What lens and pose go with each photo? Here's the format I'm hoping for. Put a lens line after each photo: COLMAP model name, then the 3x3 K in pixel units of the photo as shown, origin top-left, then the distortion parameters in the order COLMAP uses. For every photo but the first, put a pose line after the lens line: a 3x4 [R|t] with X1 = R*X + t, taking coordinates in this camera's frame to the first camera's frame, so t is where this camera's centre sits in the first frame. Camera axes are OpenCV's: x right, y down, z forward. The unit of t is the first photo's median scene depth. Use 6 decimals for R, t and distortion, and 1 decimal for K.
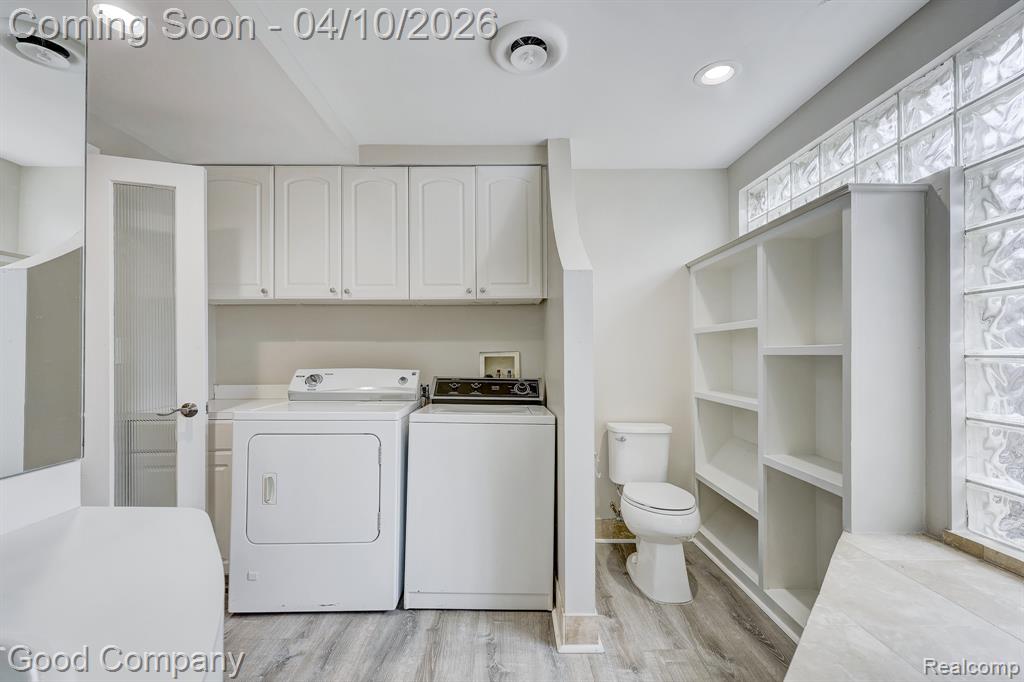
lens RADIAL K [[429.2, 0, 510.8], [0, 429.2, 348.9], [0, 0, 1]] dist [-0.003662, -0.000248]
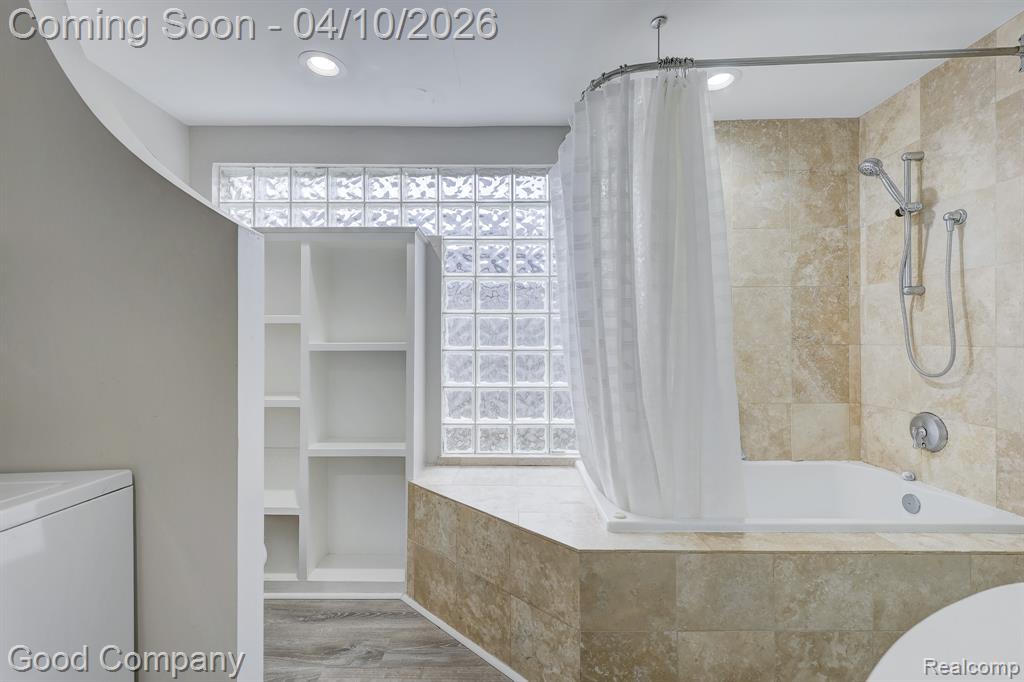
lens RADIAL K [[429.2, 0, 514.6], [0, 429.2, 333.8], [0, 0, 1]] dist [-0.003662, -0.000248]
pose [[0.014677, 0.022905, 0.999630, -0.479313], [-0.010322, 0.999688, -0.022754, -0.008483], [-0.999839, -0.009984, 0.014909, 0.537324]]
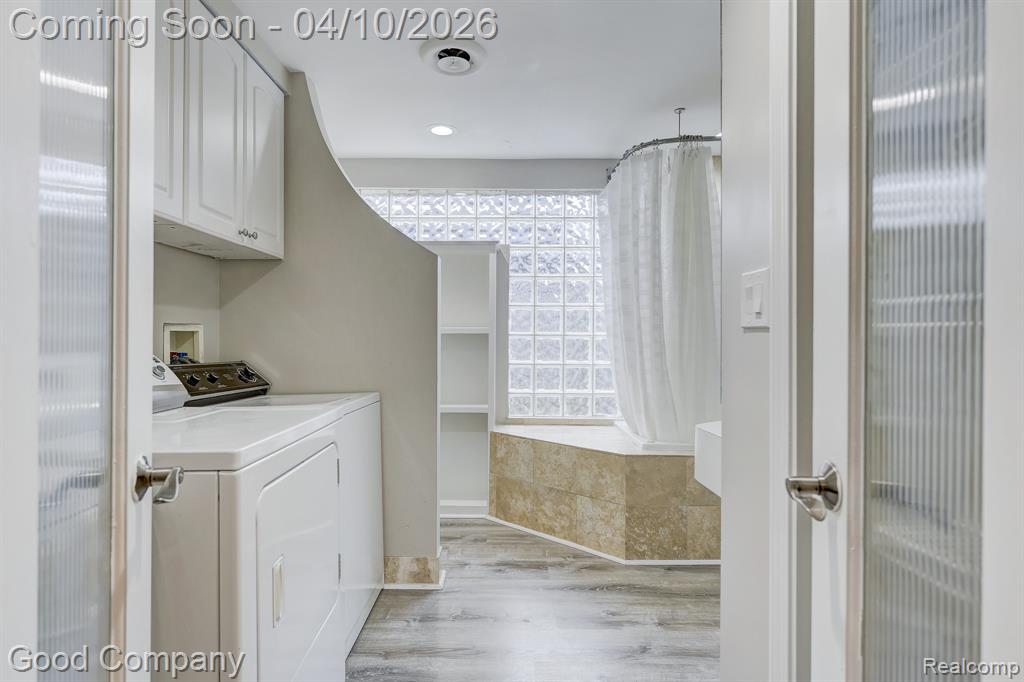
lens RADIAL K [[502.0, 0, 512.0], [0, 502.0, 338.1], [0, 0, 1]] dist [-0.001951, 0.003356]
pose [[0.026355, 0.006492, 0.999632, -1.112190], [-0.014990, 0.999869, -0.006099, 0.037943], [-0.999540, -0.014824, 0.026449, 0.711057]]
